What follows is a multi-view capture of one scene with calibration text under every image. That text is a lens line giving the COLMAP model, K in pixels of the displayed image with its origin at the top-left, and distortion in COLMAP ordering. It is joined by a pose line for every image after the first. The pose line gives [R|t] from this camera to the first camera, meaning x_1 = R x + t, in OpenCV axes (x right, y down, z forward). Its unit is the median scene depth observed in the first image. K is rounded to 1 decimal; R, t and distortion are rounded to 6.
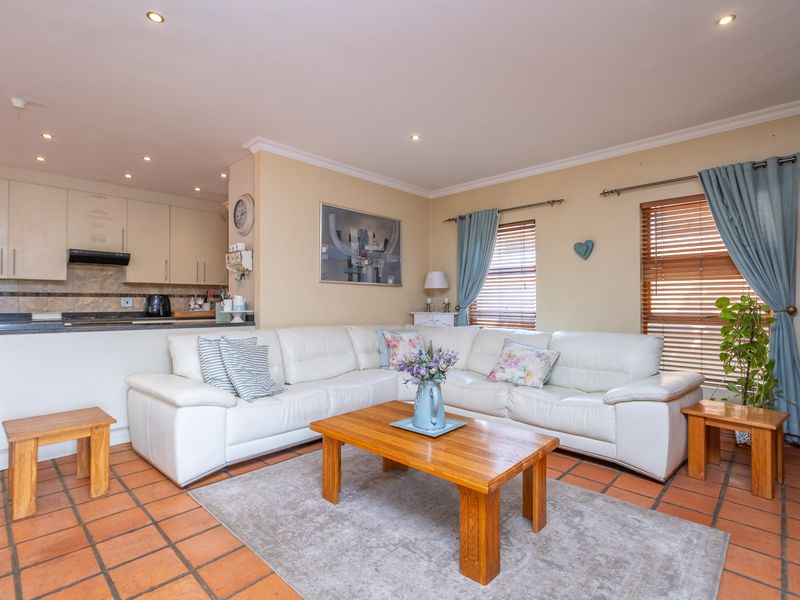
lens RADIAL K [[398.4, 0, 397.8], [0, 398.4, 300.6], [0, 0, 1]] dist [-0.000649, -0.001301]
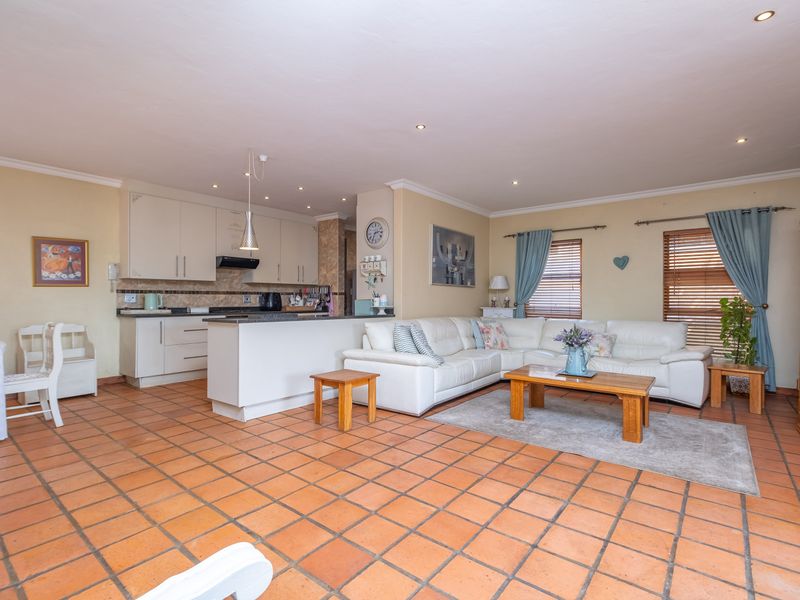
lens RADIAL K [[398.4, 0, 398.6], [0, 398.4, 299.2], [0, 0, 1]] dist [-0.000649, -0.001301]
pose [[0.996702, 0.003729, 0.081061, -0.443443], [-0.004182, 0.999977, 0.005418, -0.004527], [-0.081039, -0.005739, 0.996694, -0.340779]]
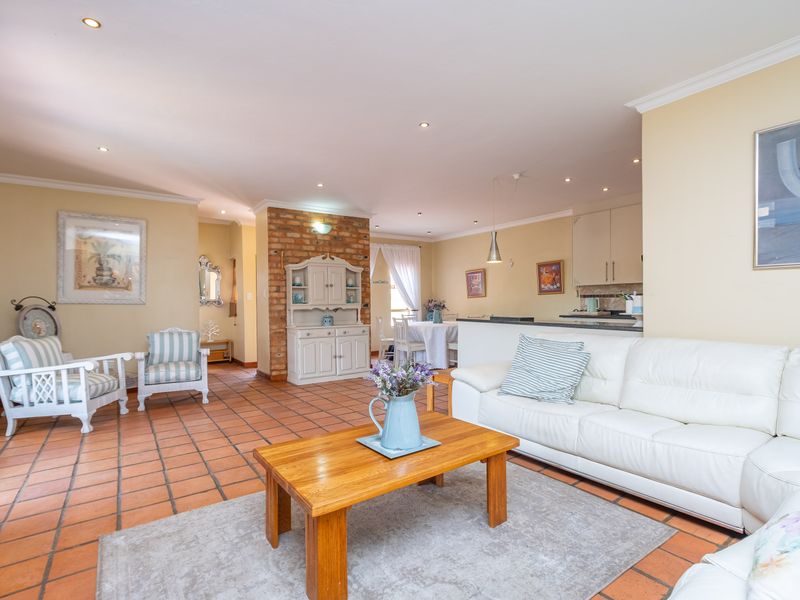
lens RADIAL K [[398.4, 0, 399.6], [0, 398.4, 306.6], [0, 0, 1]] dist [-0.000649, -0.001301]
pose [[-0.190646, 0.012538, -0.981579, 0.523681], [0.012952, 0.999864, 0.010256, -0.004165], [0.981573, -0.010759, -0.190782, 0.639435]]
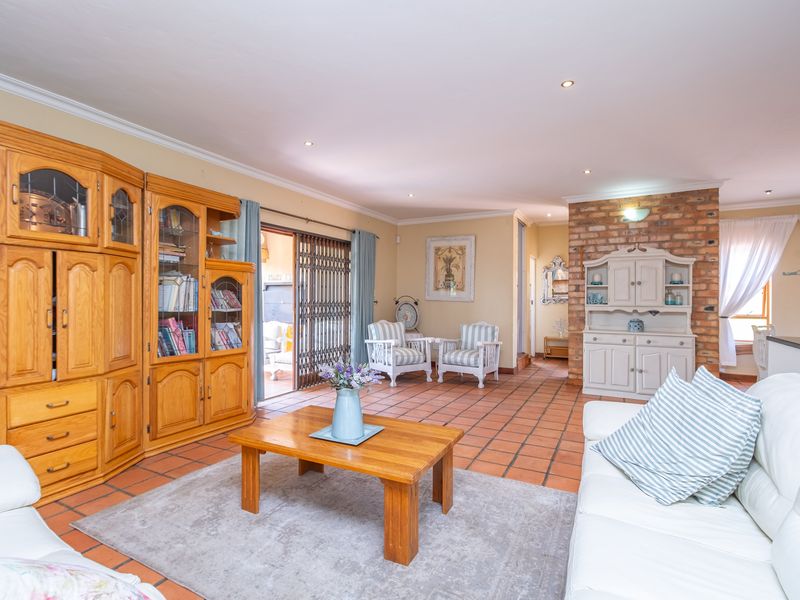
lens RADIAL K [[398.4, 0, 404.2], [0, 398.4, 297.7], [0, 0, 1]] dist [-0.000649, -0.001301]
pose [[-0.959147, -0.007231, -0.282816, 0.126458], [-0.005436, 0.999960, -0.007133, -0.013699], [0.282856, -0.005304, -0.959148, 1.094626]]
